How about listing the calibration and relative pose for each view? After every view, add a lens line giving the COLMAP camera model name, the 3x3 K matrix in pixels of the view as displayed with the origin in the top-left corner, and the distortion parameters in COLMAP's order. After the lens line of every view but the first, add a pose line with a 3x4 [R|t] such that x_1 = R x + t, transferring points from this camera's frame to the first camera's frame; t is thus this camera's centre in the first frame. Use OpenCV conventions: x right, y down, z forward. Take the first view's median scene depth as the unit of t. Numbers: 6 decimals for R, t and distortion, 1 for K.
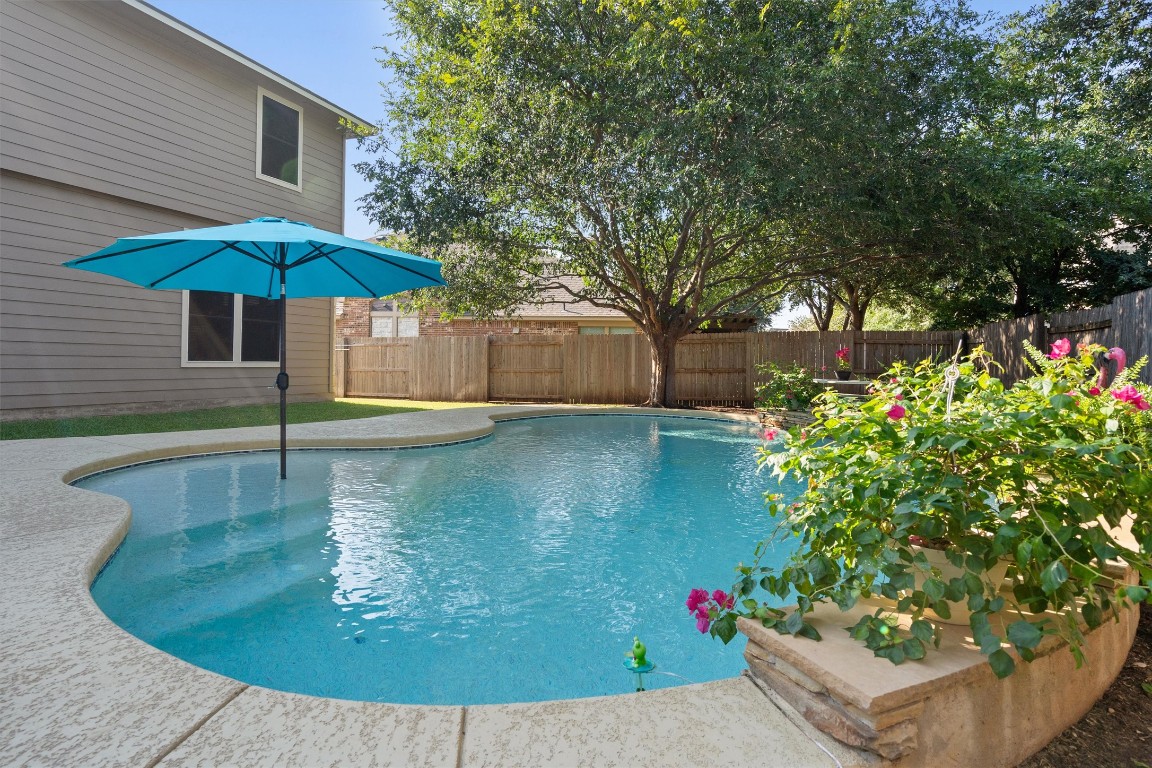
lens RADIAL K [[600.1, 0, 572.0], [0, 600.1, 382.0], [0, 0, 1]] dist [0.001308, 0.000058]
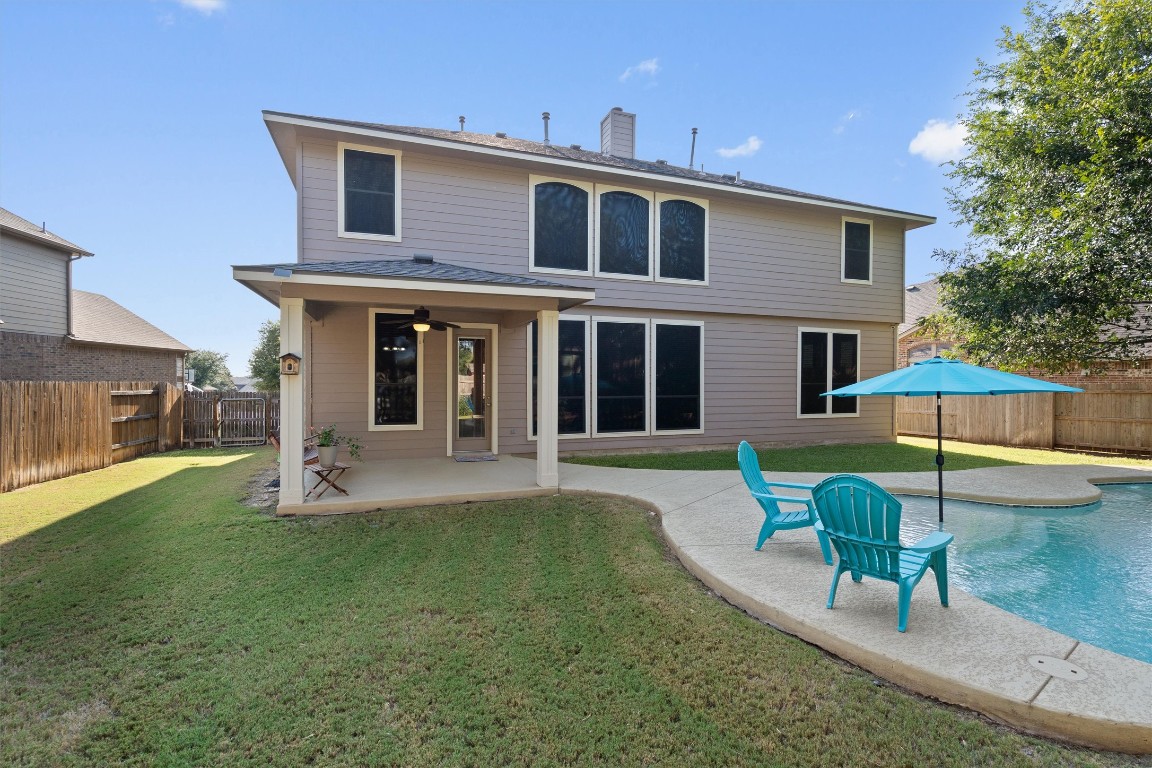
lens RADIAL K [[527.7, 0, 573.0], [0, 527.7, 383.7], [0, 0, 1]] dist [0.001376, 0.000680]
pose [[0.678568, -0.009291, -0.734479, -0.043428], [-0.008617, 0.999750, -0.020608, -0.065865], [0.734487, 0.020313, 0.678319, -0.267652]]
